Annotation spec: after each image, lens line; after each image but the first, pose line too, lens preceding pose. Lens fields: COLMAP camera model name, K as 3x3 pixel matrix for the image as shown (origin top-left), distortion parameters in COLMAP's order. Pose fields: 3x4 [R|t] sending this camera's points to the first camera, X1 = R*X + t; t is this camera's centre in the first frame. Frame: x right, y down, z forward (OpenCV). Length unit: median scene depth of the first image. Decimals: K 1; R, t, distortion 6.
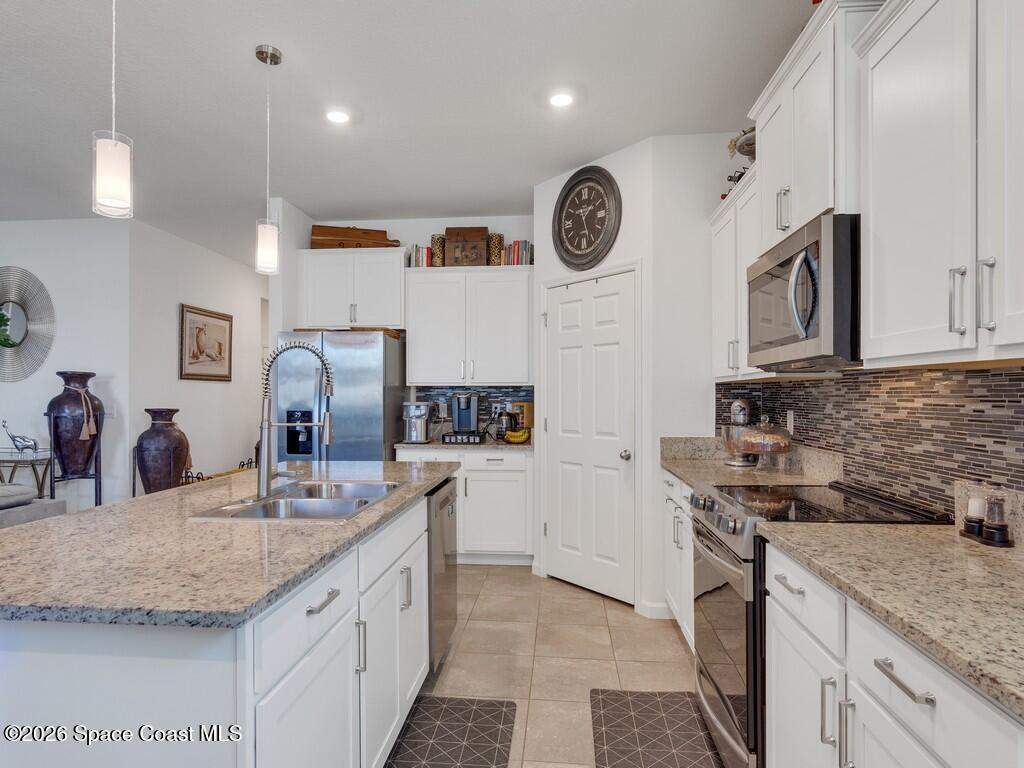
lens RADIAL K [[555.7, 0, 510.5], [0, 555.7, 390.5], [0, 0, 1]] dist [0.001038, 0.000510]
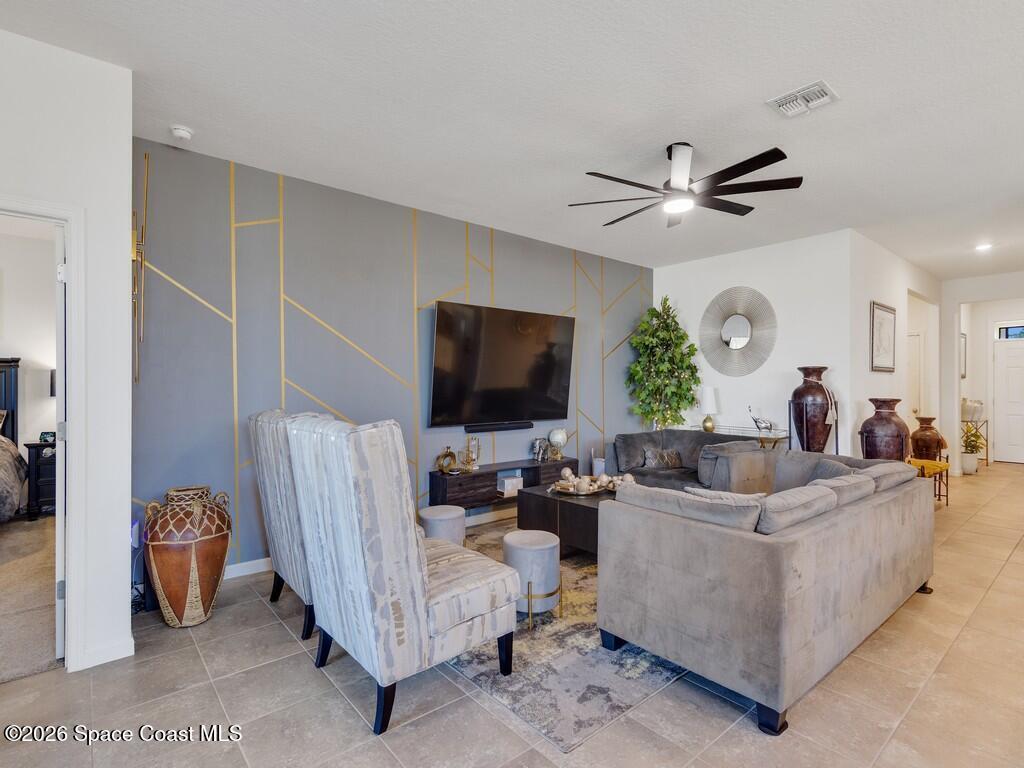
lens RADIAL K [[507.0, 0, 505.9], [0, 507.0, 384.5], [0, 0, 1]] dist [0.003328, 0.000124]
pose [[0.706481, -0.008394, -0.707682, -0.505770], [0.010965, 0.999939, -0.000915, -0.001883], [0.707647, -0.007113, 0.706531, -0.250972]]
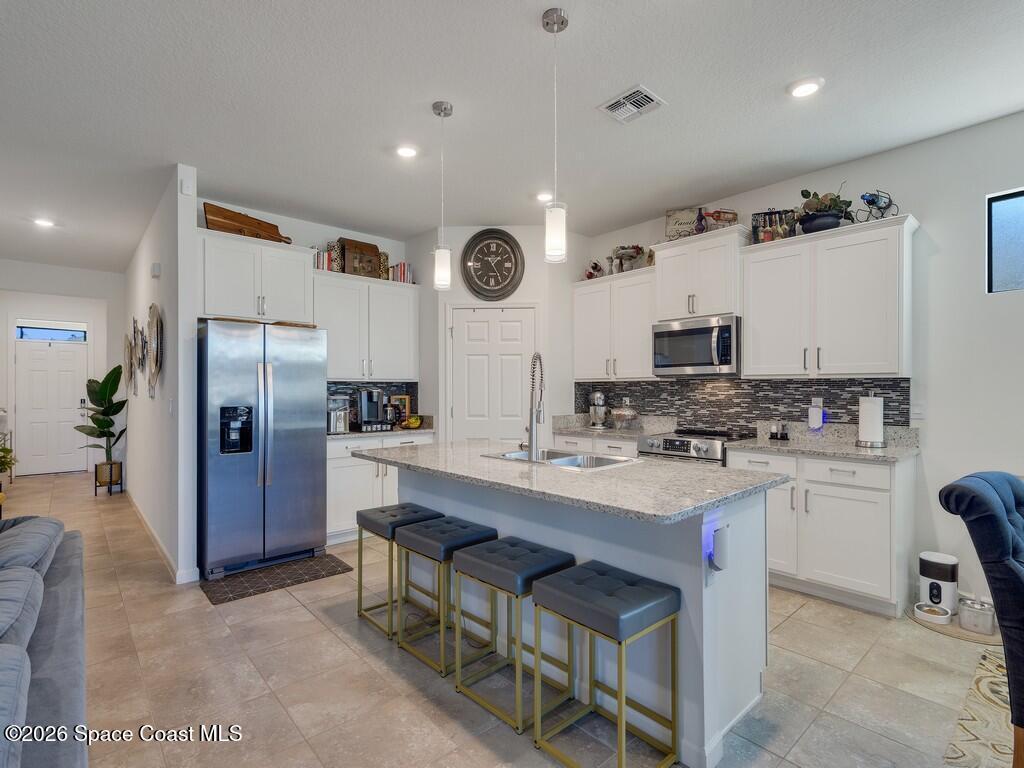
lens RADIAL K [[497.0, 0, 511.3], [0, 497.0, 388.2], [0, 0, 1]] dist [-0.000786, 0.000293]
pose [[0.680036, -0.000171, 0.733179, -0.653887], [-0.004199, 0.999983, 0.004128, -0.000305], [-0.733167, -0.005886, 0.680023, 0.088991]]
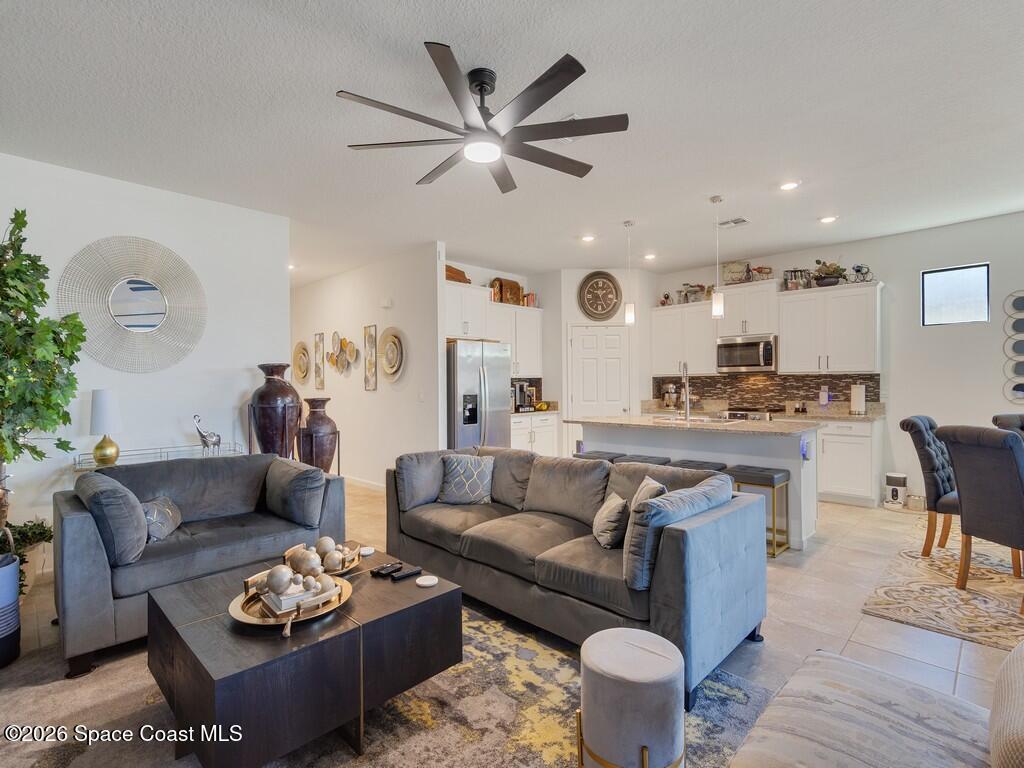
lens RADIAL K [[507.0, 0, 505.9], [0, 507.0, 384.5], [0, 0, 1]] dist [0.003328, 0.000124]
pose [[0.629510, -0.009590, 0.776933, -1.316579], [0.003414, 0.999948, 0.009576, -0.003182], [-0.776985, -0.003376, 0.629511, 0.081841]]
